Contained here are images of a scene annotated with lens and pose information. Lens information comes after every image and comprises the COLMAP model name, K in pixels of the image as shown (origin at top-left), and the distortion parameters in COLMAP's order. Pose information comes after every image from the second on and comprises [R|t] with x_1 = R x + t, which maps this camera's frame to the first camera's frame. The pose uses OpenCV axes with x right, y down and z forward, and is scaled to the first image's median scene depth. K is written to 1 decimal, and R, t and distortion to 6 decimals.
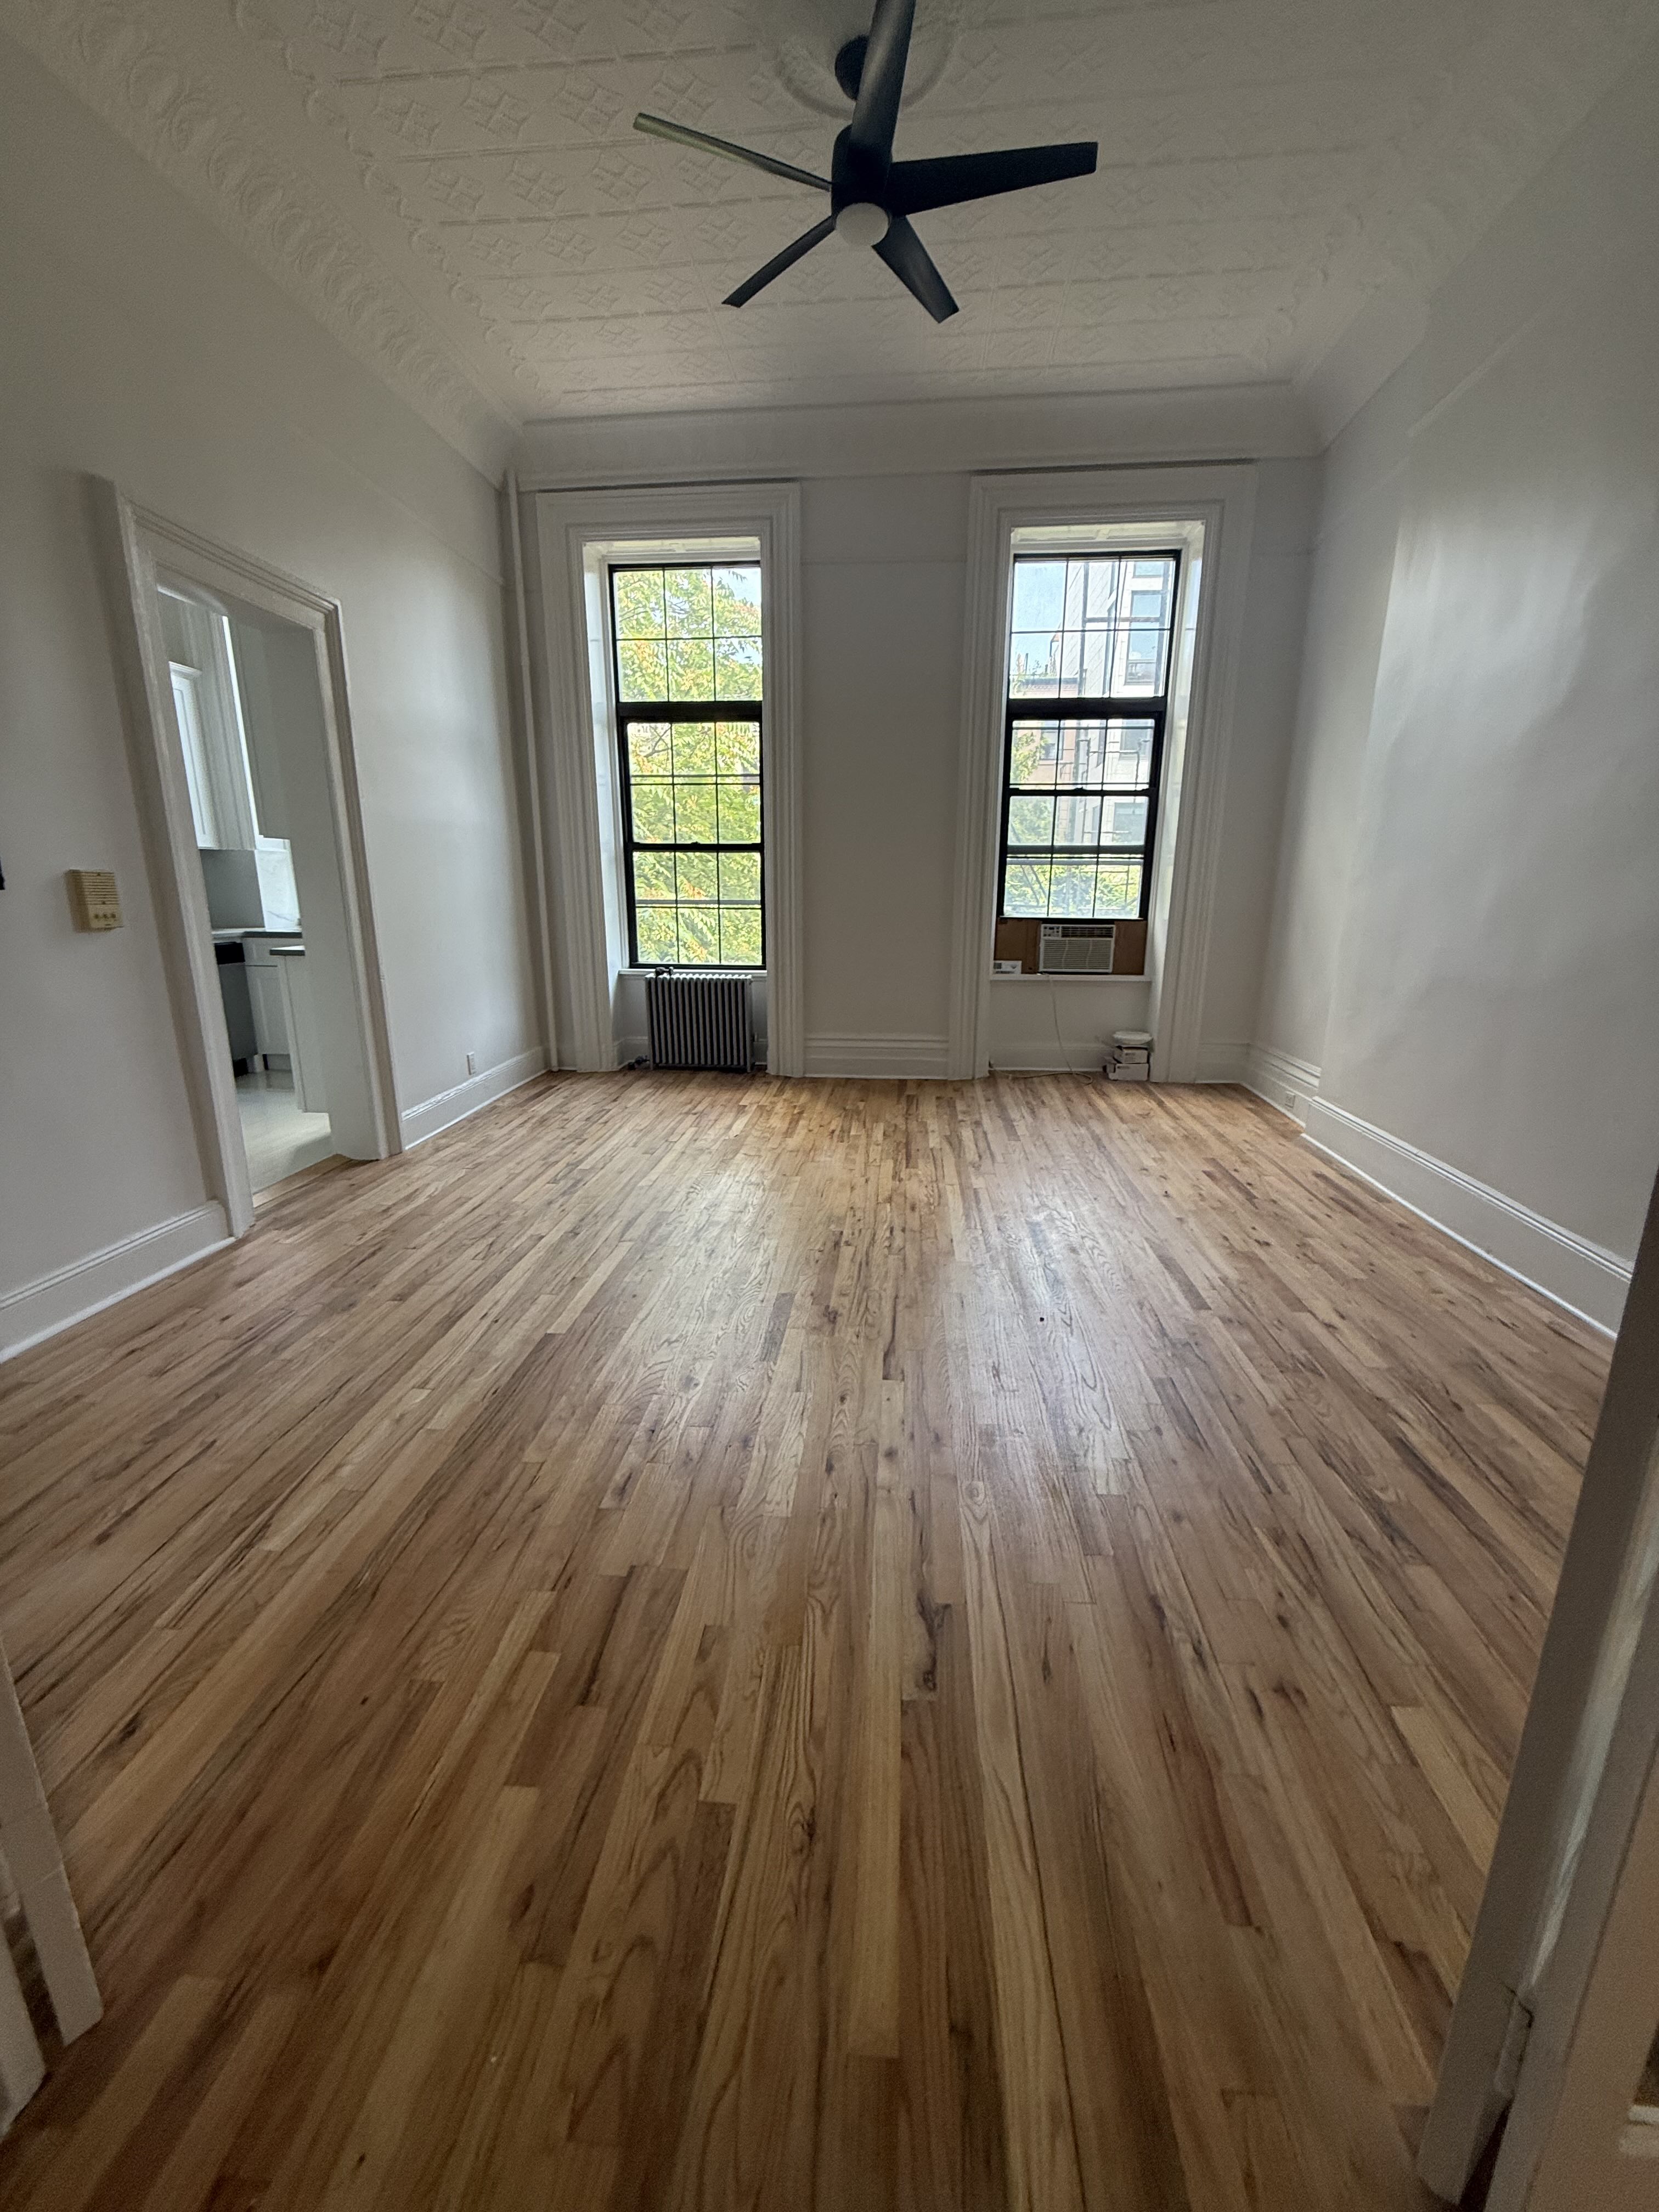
lens RADIAL K [[883.9, 0, 829.3], [0, 883.9, 1104.4], [0, 0, 1]] dist [-0.002297, 0.000900]
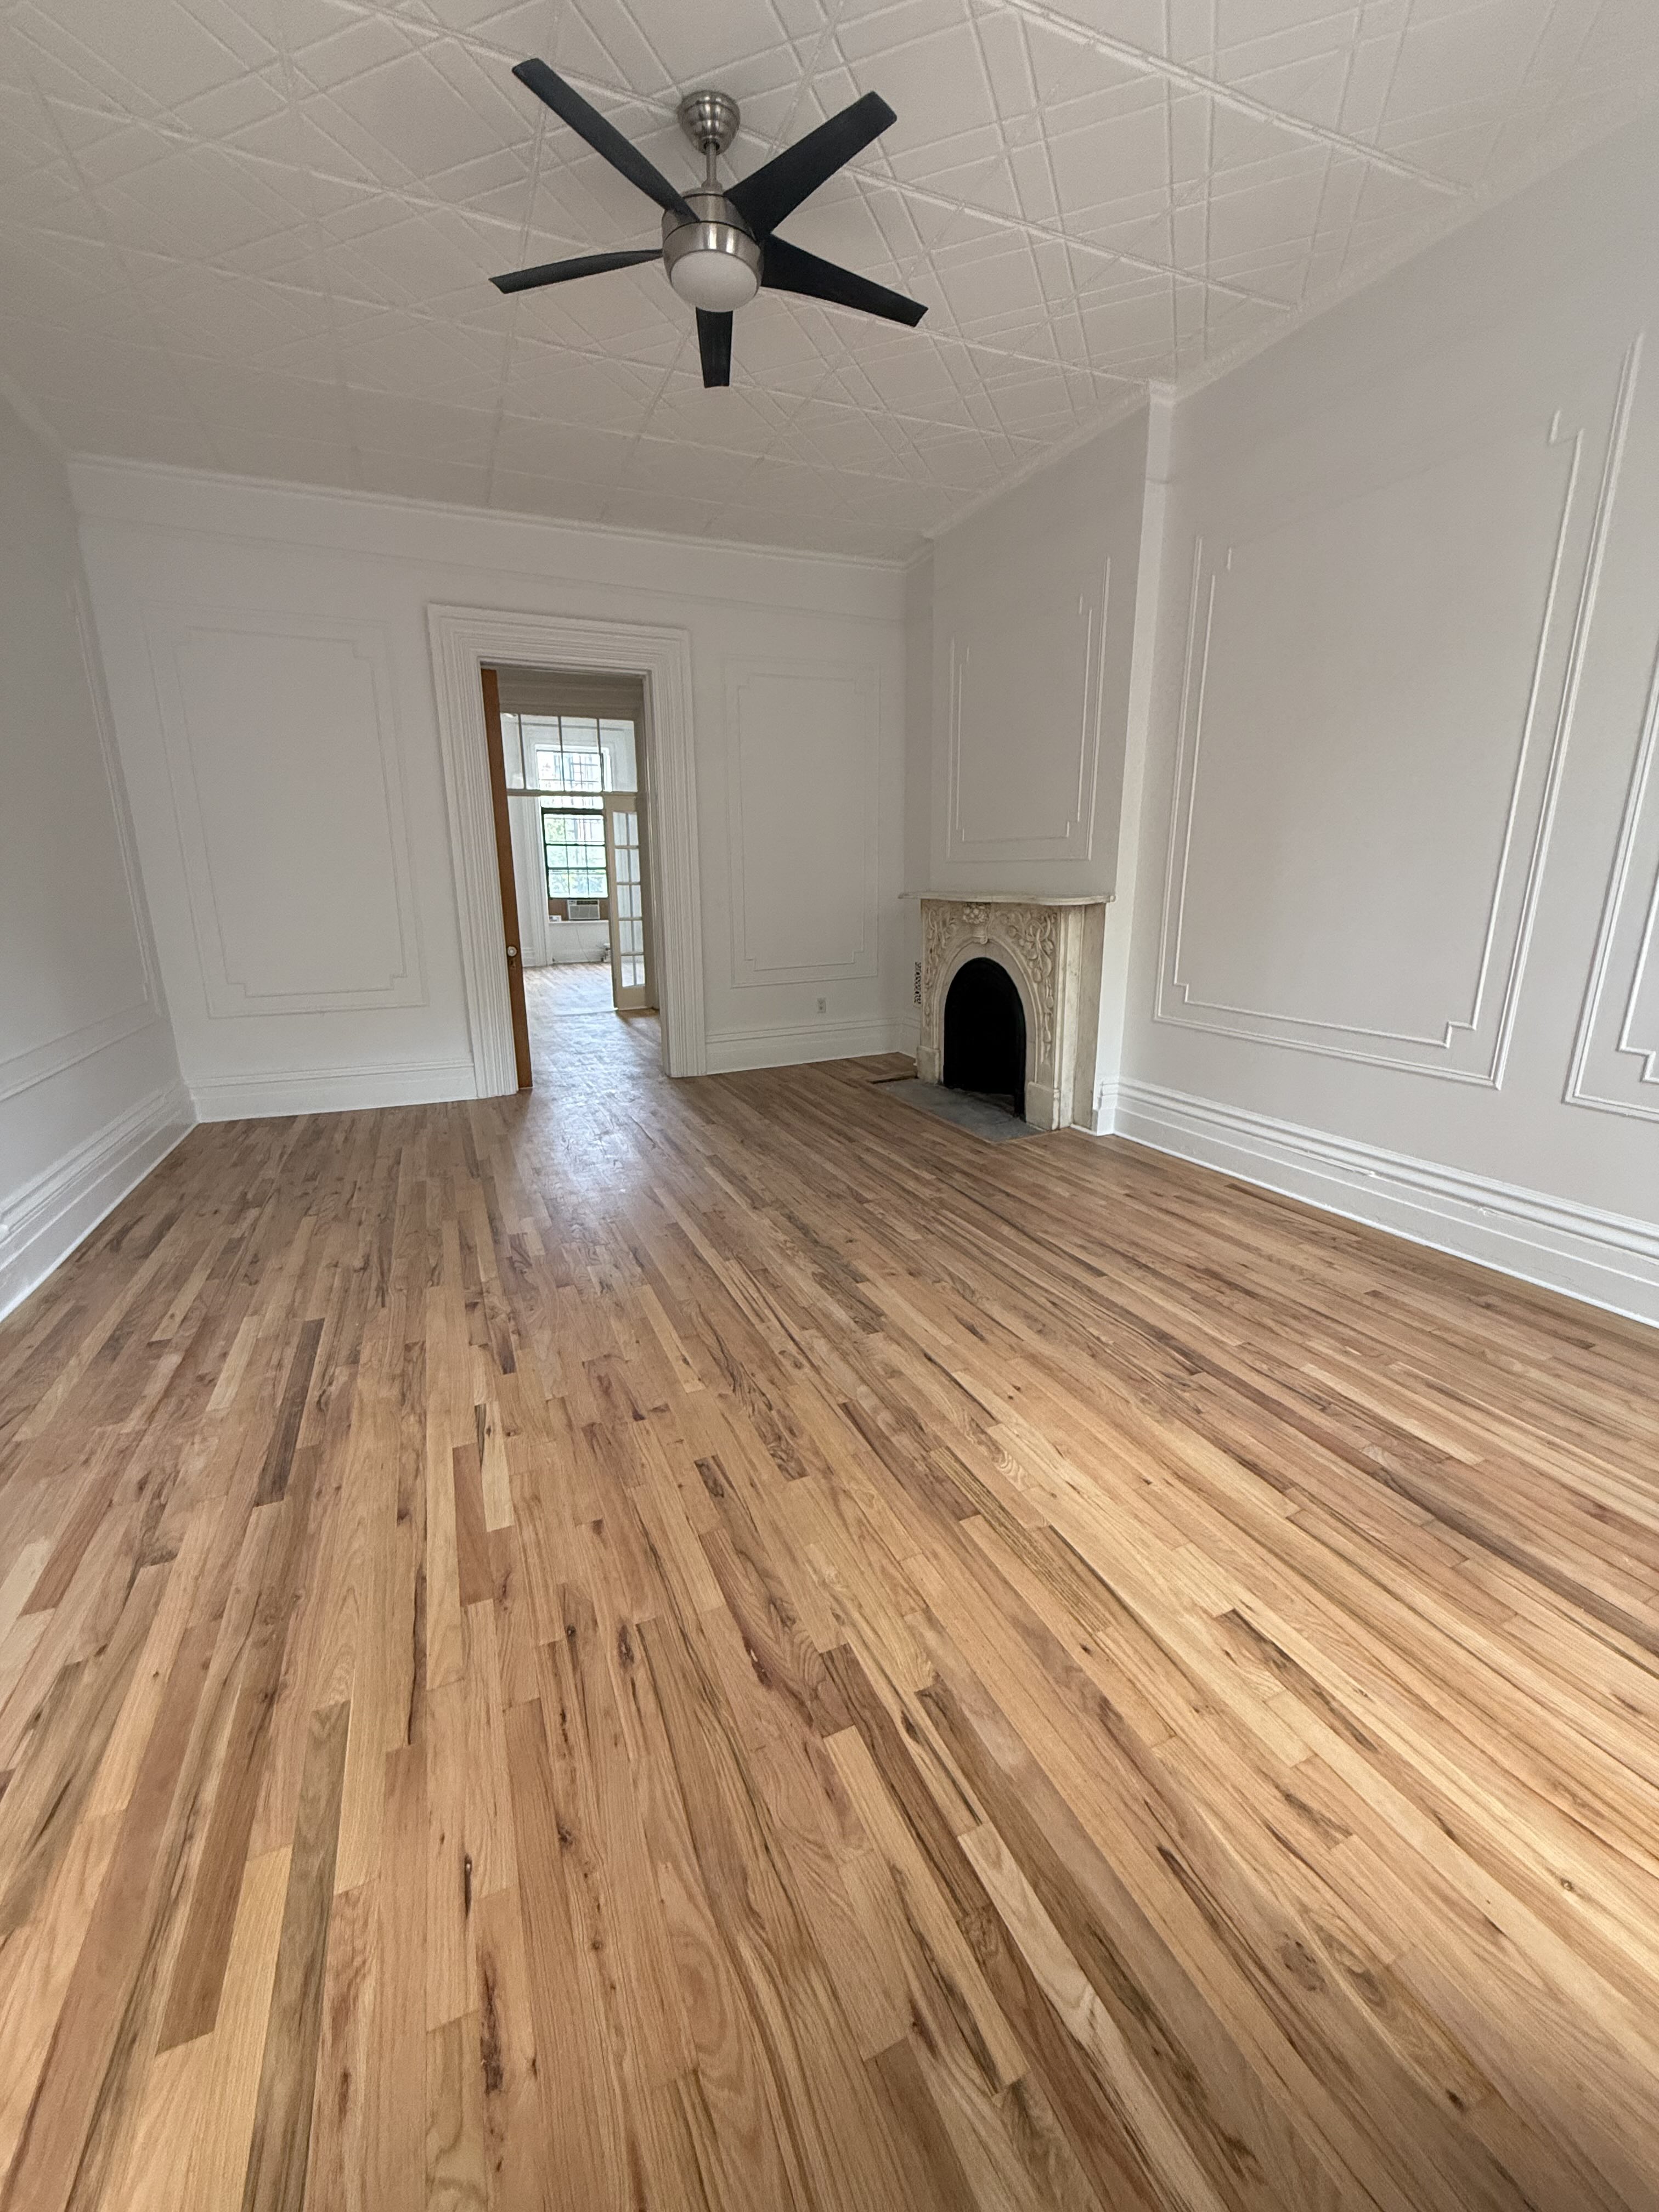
lens RADIAL K [[883.9, 0, 830.0], [0, 883.9, 1101.1], [0, 0, 1]] dist [-0.002297, 0.000900]
pose [[0.876043, -0.124190, 0.465968, -0.392705], [0.122745, 0.991870, 0.033589, 0.422650], [-0.466351, 0.027770, 0.884164, -1.758169]]
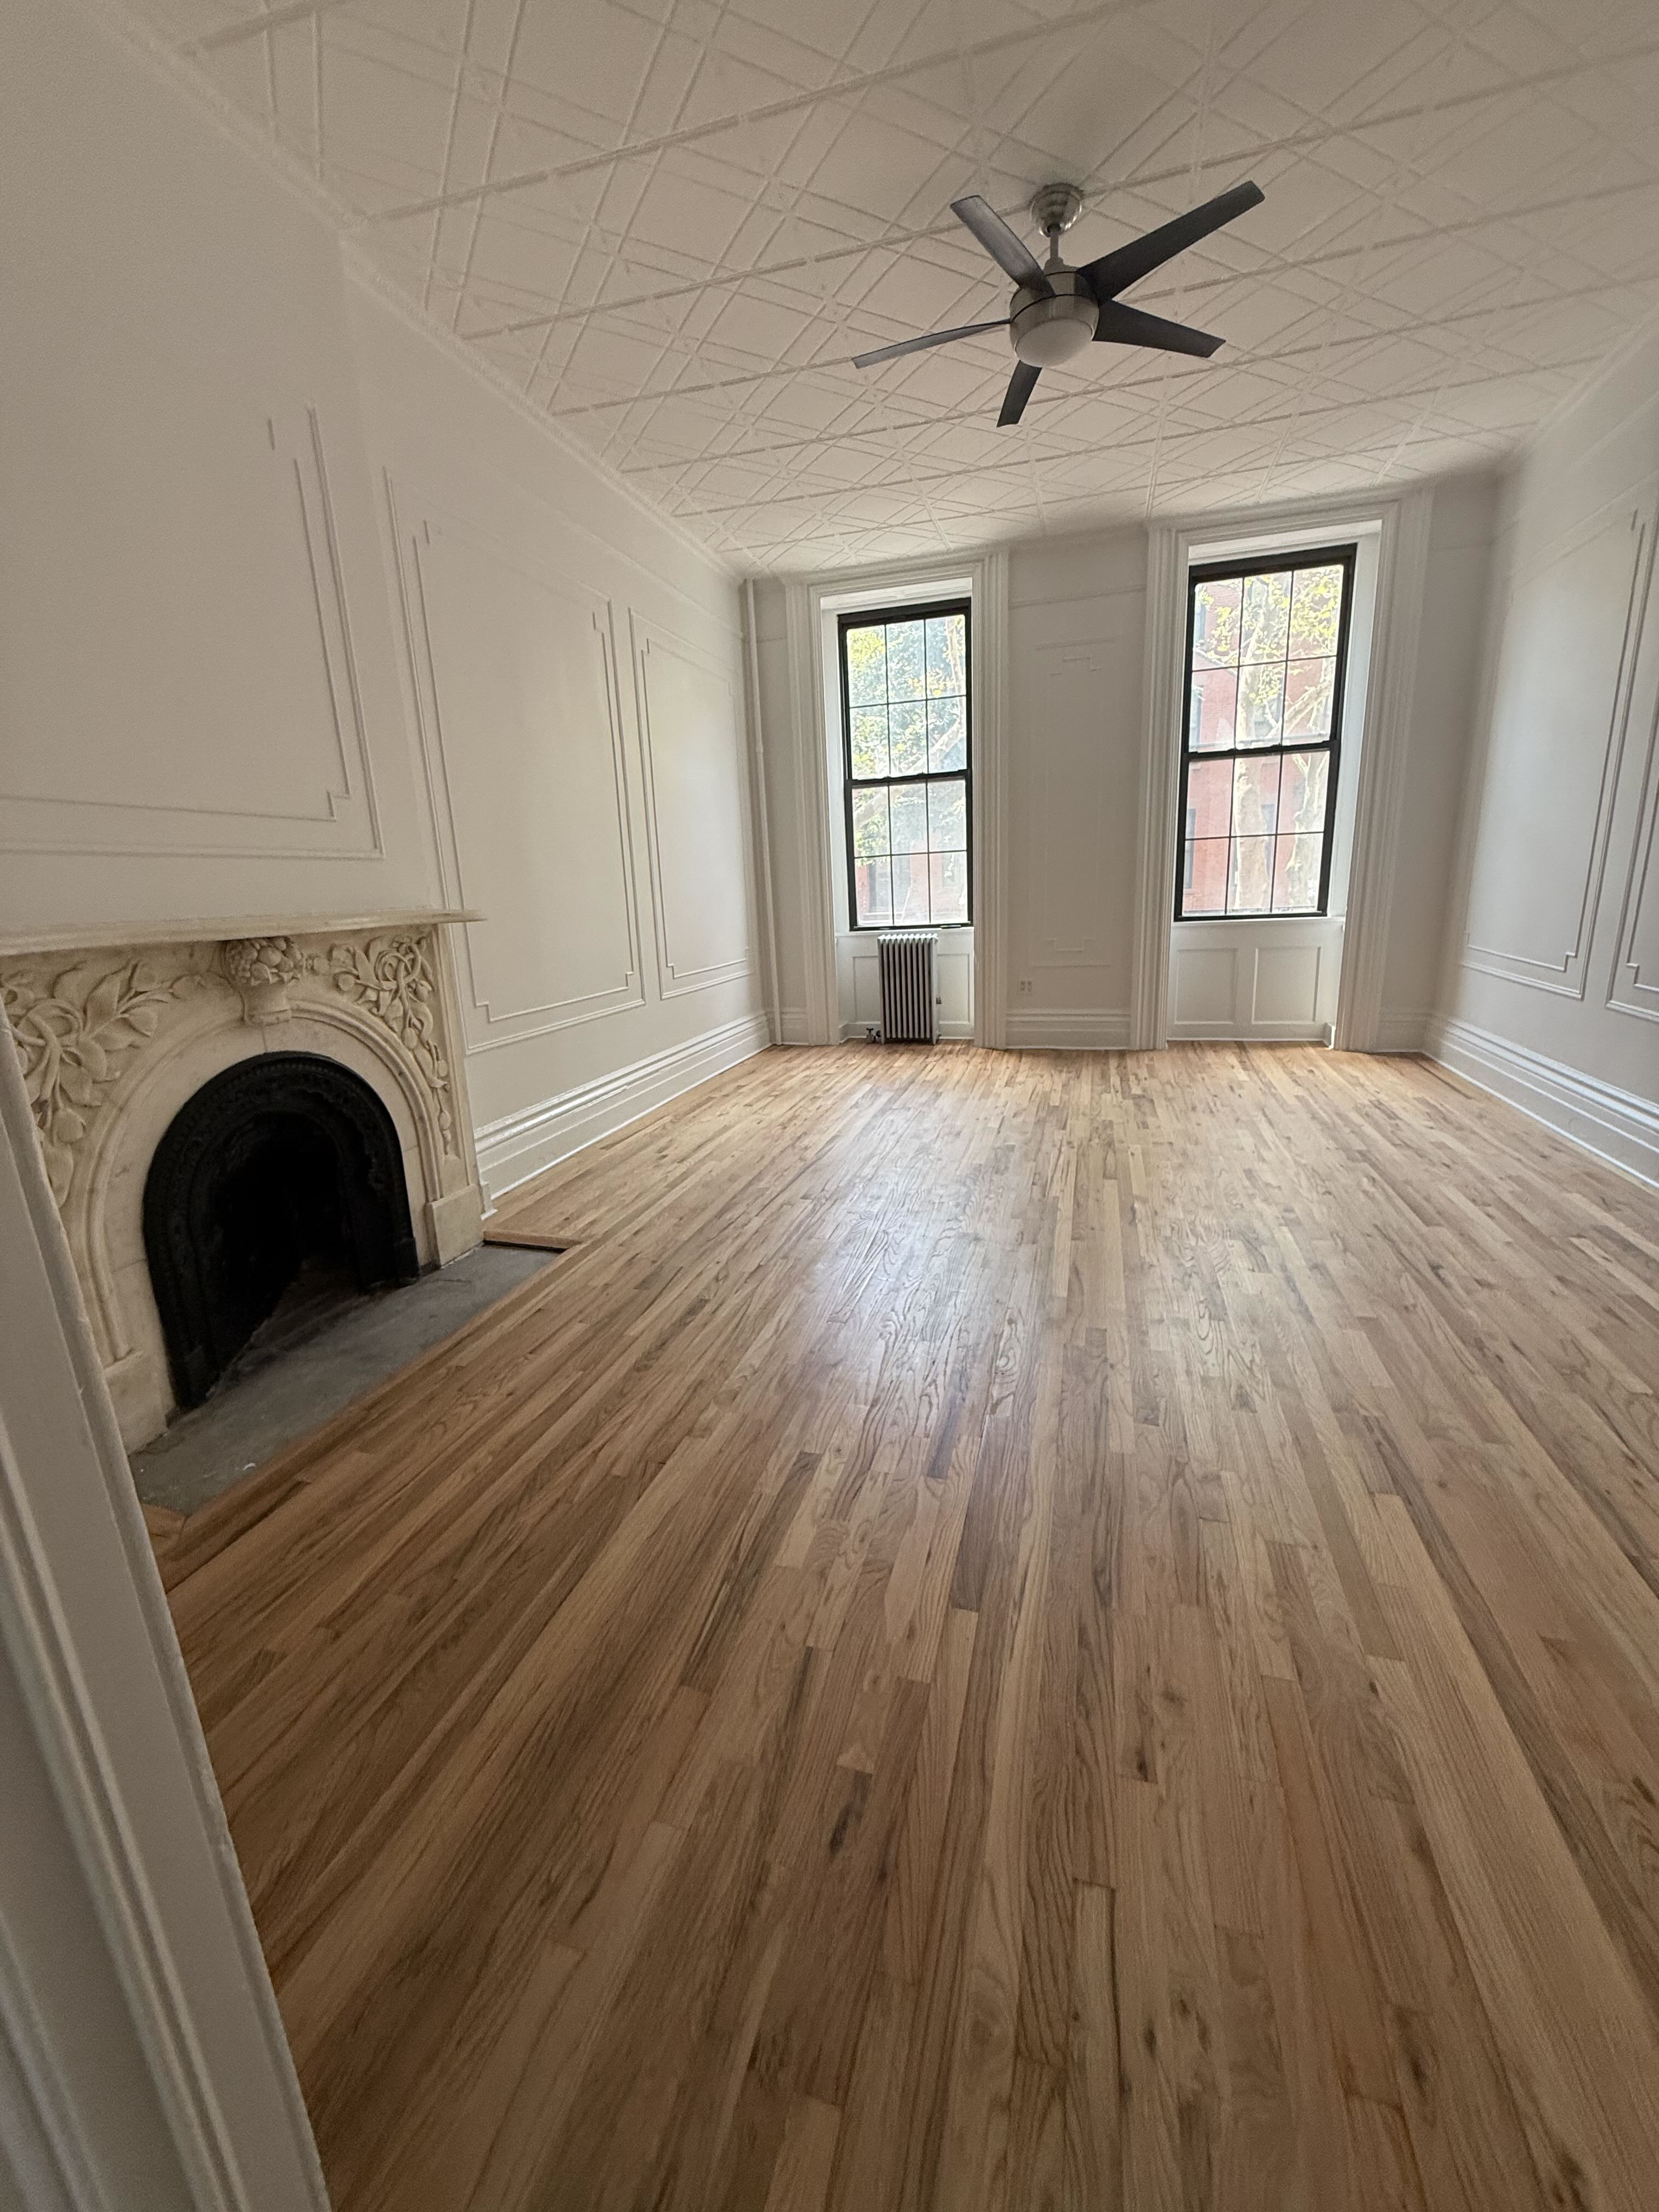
lens RADIAL K [[883.9, 0, 829.7], [0, 883.9, 1106.3], [0, 0, 1]] dist [-0.002297, 0.000900]
pose [[-0.979990, -0.010909, 0.198748, -0.120841], [0.084834, 0.880378, 0.466625, 0.114202], [-0.180064, 0.474148, -0.861836, -0.461058]]
